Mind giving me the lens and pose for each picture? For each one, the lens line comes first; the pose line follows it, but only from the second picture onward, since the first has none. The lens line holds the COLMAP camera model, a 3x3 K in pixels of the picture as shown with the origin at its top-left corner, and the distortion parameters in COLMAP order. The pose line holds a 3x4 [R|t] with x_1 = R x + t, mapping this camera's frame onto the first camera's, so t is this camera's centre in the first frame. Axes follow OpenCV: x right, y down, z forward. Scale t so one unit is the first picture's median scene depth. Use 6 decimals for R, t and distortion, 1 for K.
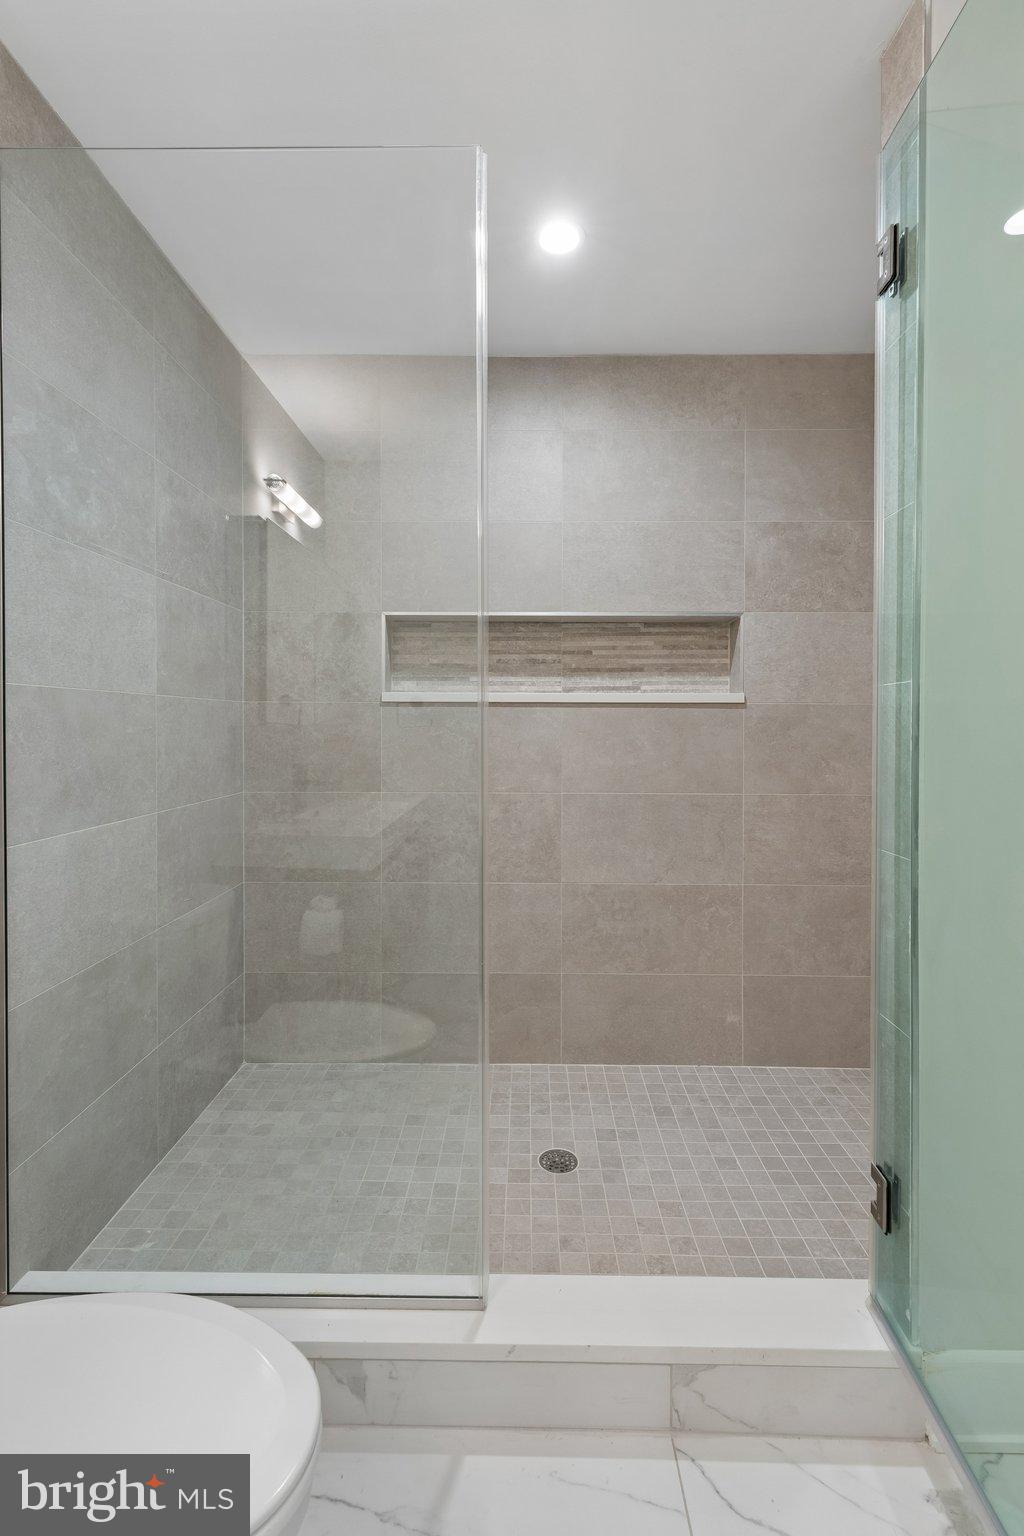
lens RADIAL K [[703.9, 0, 509.6], [0, 703.9, 734.3], [0, 0, 1]] dist [0.017741, -0.007316]
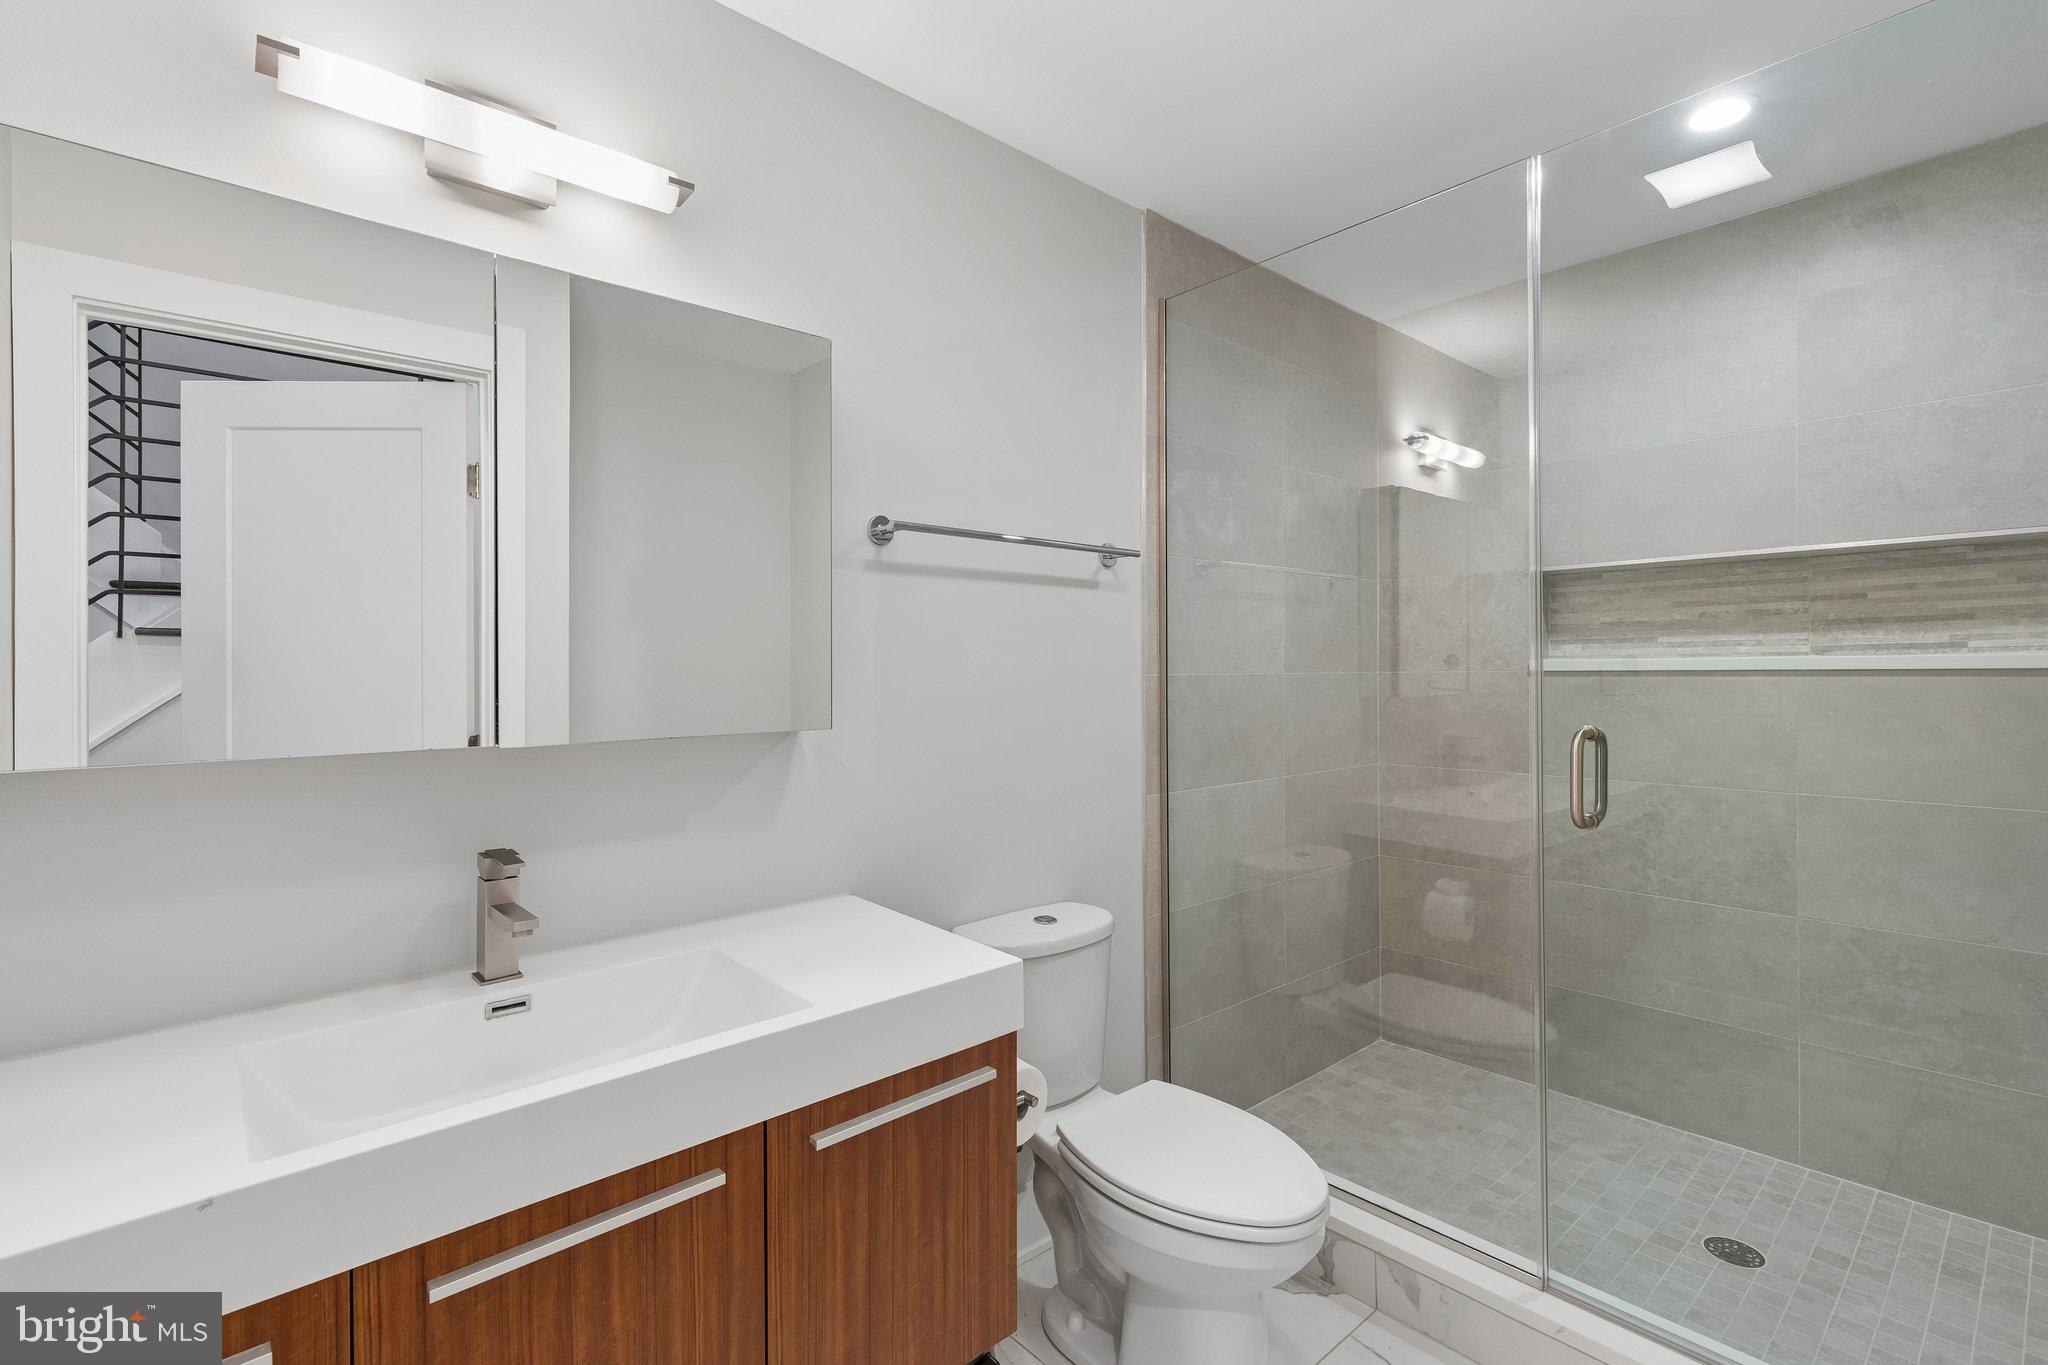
lens RADIAL K [[938.5, 0, 1034.6], [0, 938.5, 680.2], [0, 0, 1]] dist [0.017741, -0.007316]
pose [[0.686870, 0.000399, -0.726780, 0.242114], [-0.001930, 0.999997, -0.001275, -0.031170], [0.726778, 0.002278, 0.686869, -0.246800]]
